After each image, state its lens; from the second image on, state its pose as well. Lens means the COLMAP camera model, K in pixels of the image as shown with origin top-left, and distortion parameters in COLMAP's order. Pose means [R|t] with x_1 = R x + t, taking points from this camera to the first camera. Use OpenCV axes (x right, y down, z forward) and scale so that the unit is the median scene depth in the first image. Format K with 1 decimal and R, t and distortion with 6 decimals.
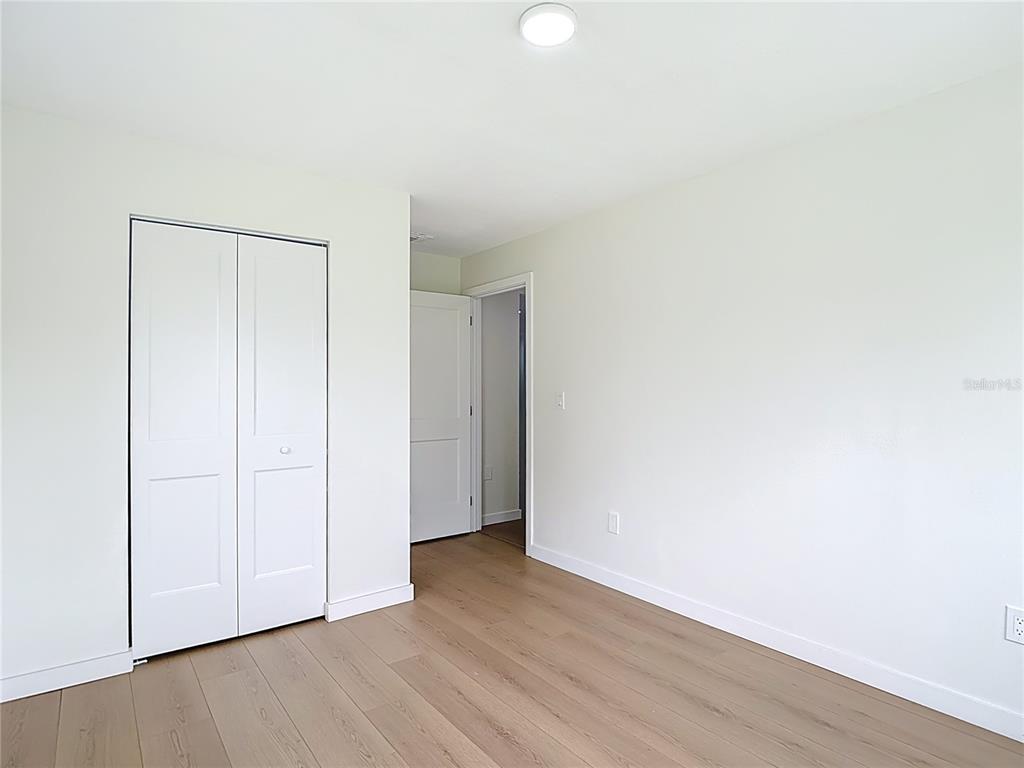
lens RADIAL K [[568.0, 0, 513.1], [0, 568.0, 395.9], [0, 0, 1]] dist [-0.002895, -0.001173]
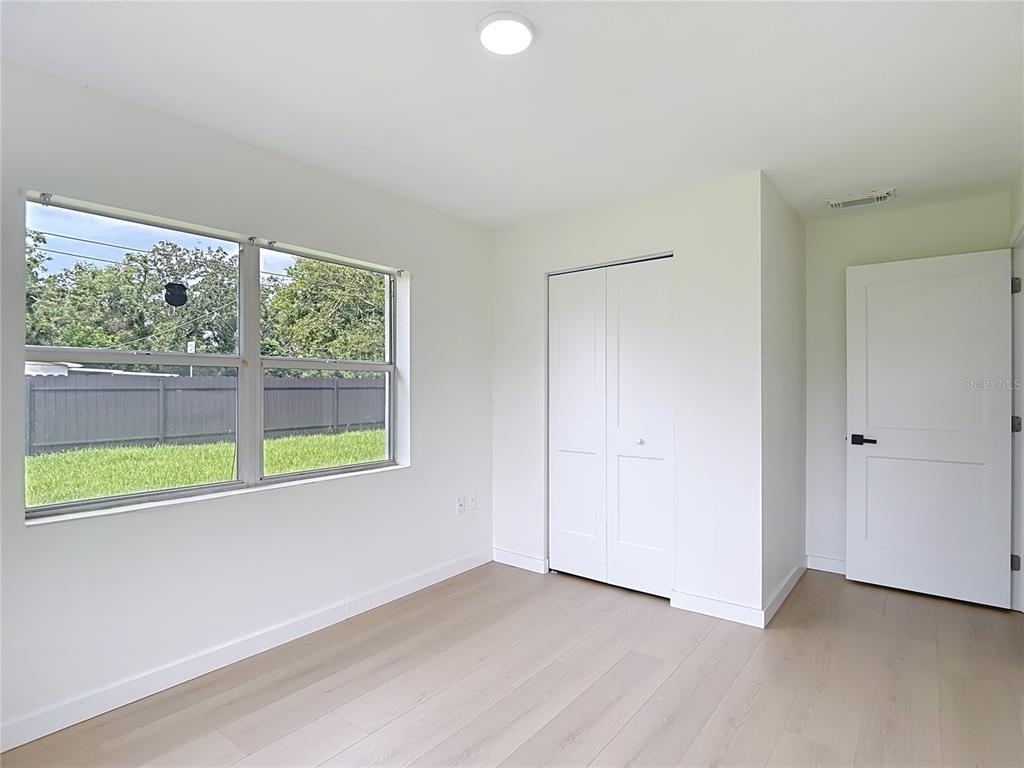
lens RADIAL K [[552.4, 0, 509.5], [0, 552.4, 386.5], [0, 0, 1]] dist [-0.001000, -0.001519]
pose [[0.275478, 0.006091, -0.961288, 0.627513], [-0.015831, 0.999873, 0.001799, -0.014960], [0.961177, 0.014723, 0.275540, 0.434573]]
